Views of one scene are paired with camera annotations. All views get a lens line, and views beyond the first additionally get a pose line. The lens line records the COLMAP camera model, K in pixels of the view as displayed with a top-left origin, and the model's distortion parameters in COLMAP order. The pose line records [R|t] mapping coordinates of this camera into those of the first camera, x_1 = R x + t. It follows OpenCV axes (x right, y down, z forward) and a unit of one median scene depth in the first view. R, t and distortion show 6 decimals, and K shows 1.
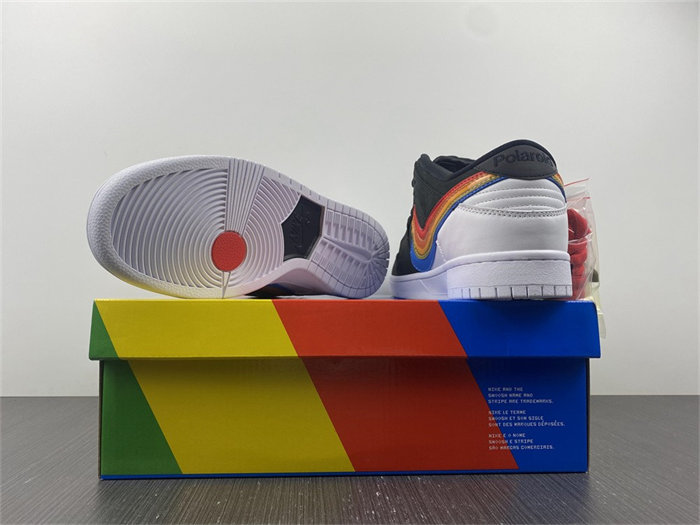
lens RADIAL K [[327.0, 0, 350.3], [0, 327.0, 238.3], [0, 0, 1]] dist [-0.000554, 0.014614]
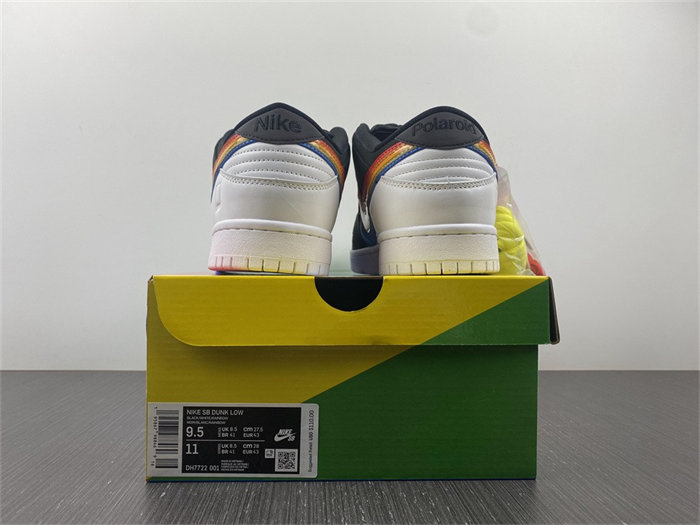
lens RADIAL K [[327.0, 0, 350.3], [0, 327.0, 238.3], [0, 0, 1]] dist [-0.000554, 0.014614]
pose [[0.999336, -0.012666, -0.034154, 0.292538], [0.014988, 0.997531, 0.068616, 0.007181], [0.033201, -0.069082, 0.997058, 0.034219]]
